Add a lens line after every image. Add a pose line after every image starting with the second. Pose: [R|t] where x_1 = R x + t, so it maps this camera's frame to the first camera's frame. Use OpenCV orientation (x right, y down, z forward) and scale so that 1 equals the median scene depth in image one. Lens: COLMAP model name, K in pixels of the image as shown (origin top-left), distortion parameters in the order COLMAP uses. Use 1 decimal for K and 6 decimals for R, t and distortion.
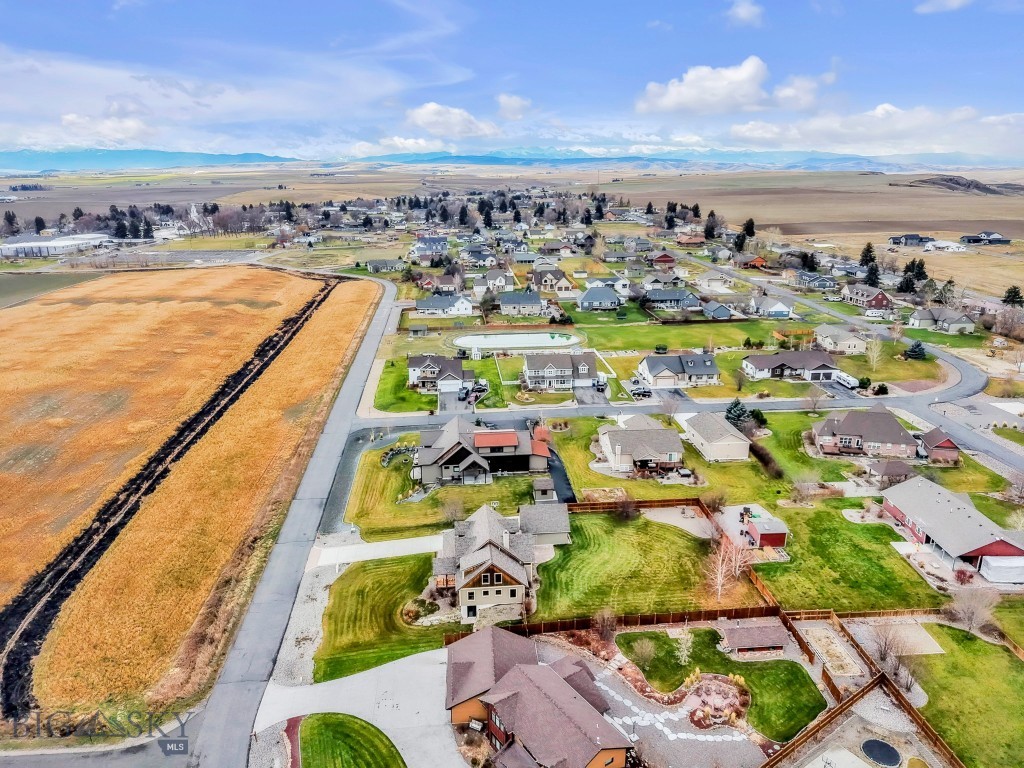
lens RADIAL K [[687.9, 0, 508.9], [0, 687.9, 384.1], [0, 0, 1]] dist [0.049093, -0.067589]
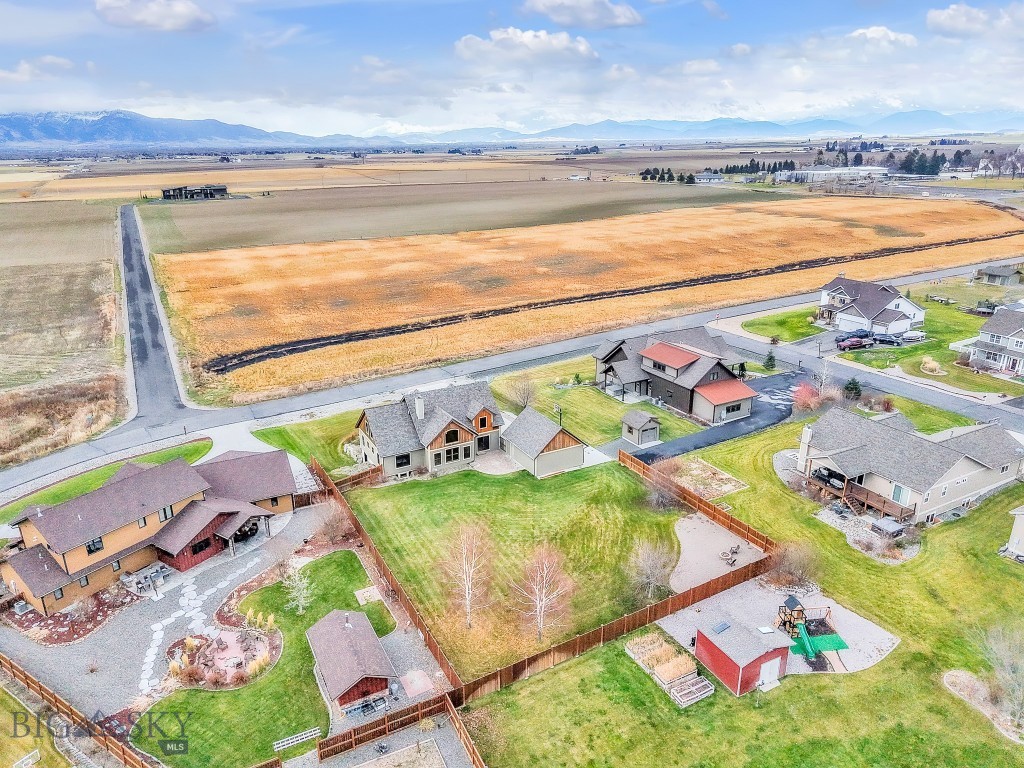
lens RADIAL K [[687.9, 0, 508.9], [0, 687.9, 384.1], [0, 0, 1]] dist [0.049093, -0.067589]
pose [[0.385699, 0.304220, -0.871026, 0.442788], [-0.262639, 0.941218, 0.212437, 0.002375], [0.884453, 0.146829, 0.442926, 0.448379]]
